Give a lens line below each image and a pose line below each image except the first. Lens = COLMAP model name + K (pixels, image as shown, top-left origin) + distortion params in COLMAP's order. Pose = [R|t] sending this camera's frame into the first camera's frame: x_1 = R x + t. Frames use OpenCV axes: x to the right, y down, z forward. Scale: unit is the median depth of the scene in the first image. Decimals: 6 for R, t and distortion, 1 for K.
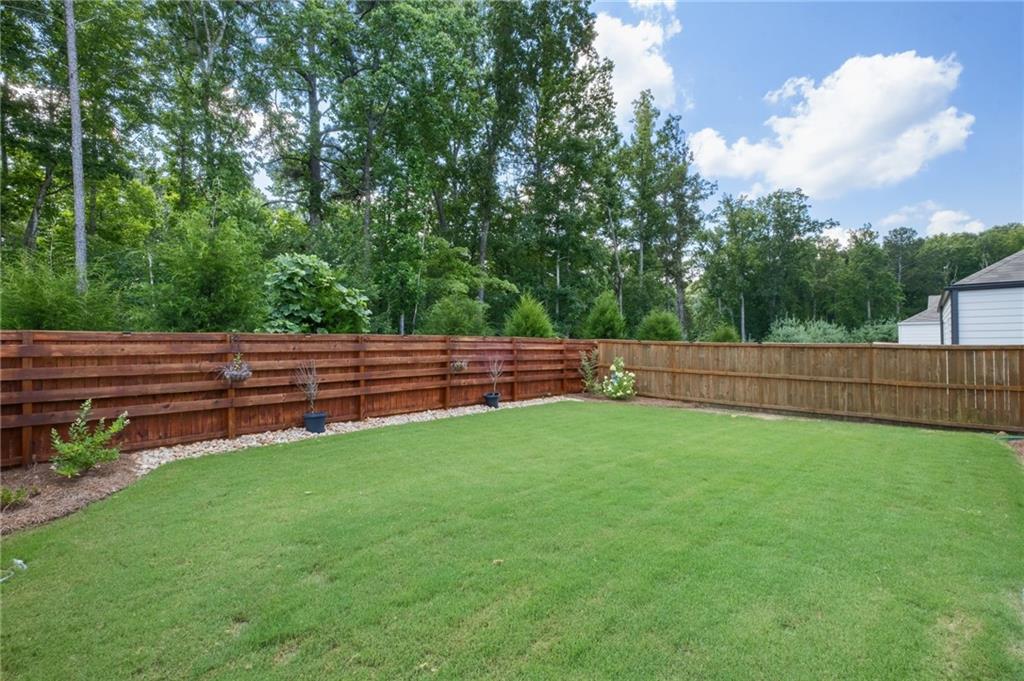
lens RADIAL K [[448.3, 0, 490.0], [0, 448.3, 340.3], [0, 0, 1]] dist [0.001821, -0.003453]
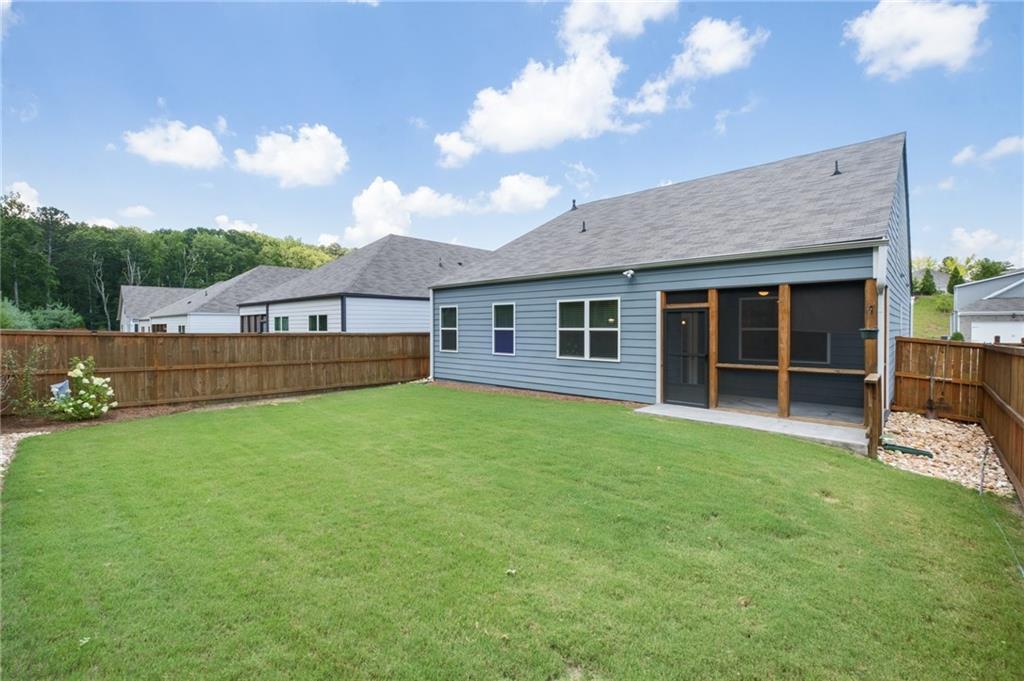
lens RADIAL K [[448.3, 0, 515.9], [0, 448.3, 336.3], [0, 0, 1]] dist [0.001821, -0.003453]
pose [[-0.020886, -0.020389, 0.999574, -0.436350], [-0.001411, 0.999792, 0.020364, -0.007967], [-0.999781, -0.000985, -0.020910, 0.415614]]
